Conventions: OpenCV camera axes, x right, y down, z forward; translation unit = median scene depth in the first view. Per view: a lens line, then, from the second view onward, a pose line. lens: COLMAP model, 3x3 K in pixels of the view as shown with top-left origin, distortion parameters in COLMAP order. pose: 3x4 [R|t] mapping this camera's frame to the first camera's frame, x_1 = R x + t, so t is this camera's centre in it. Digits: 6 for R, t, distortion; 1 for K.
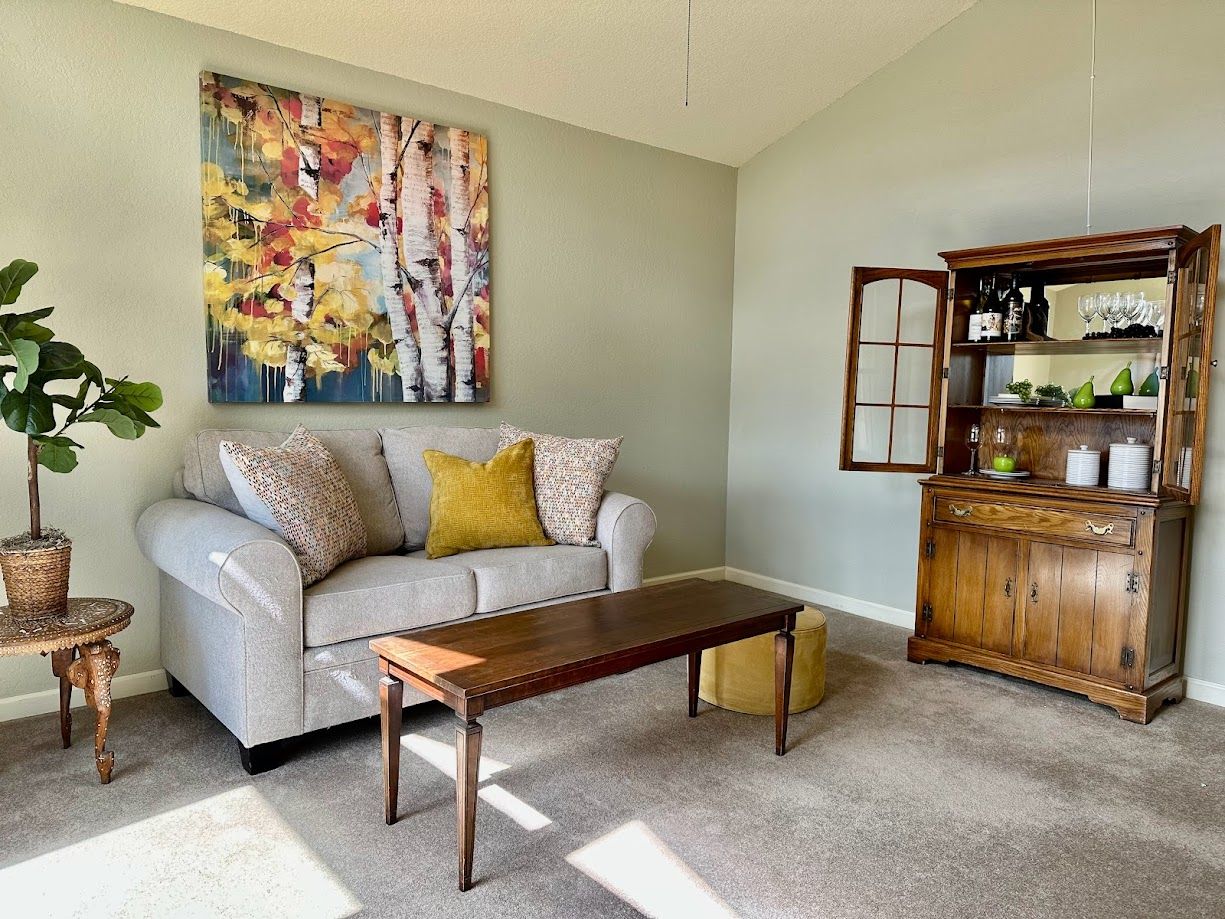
lens RADIAL K [[858.1, 0, 612.5], [0, 858.1, 459.5], [0, 0, 1]] dist [0.003376, -0.000450]
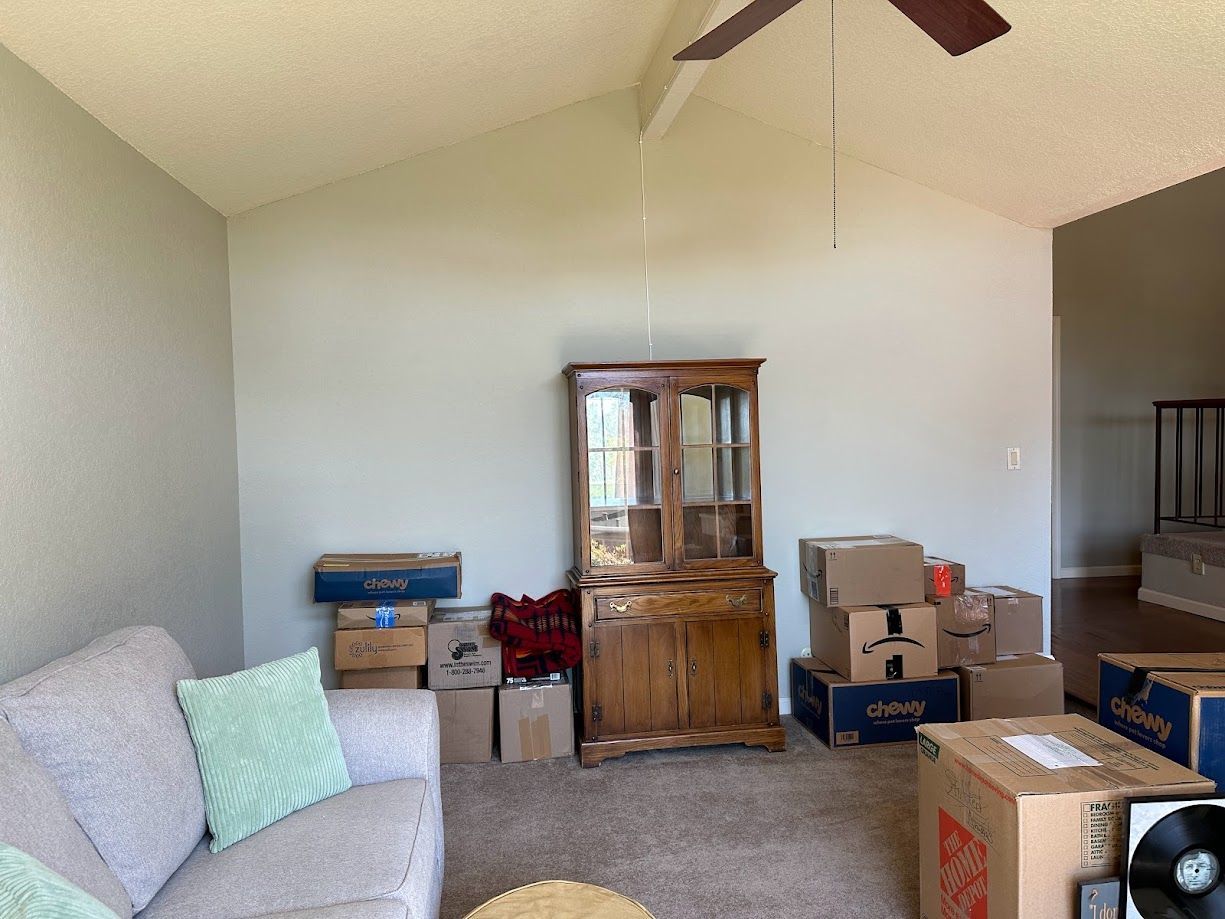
lens RADIAL K [[858.1, 0, 612.5], [0, 858.1, 459.5], [0, 0, 1]] dist [0.003376, -0.000450]
pose [[0.547808, -0.062513, 0.834265, -0.492640], [0.104020, 0.994556, 0.006221, -0.134772], [-0.830112, 0.083372, 0.551328, 0.448151]]
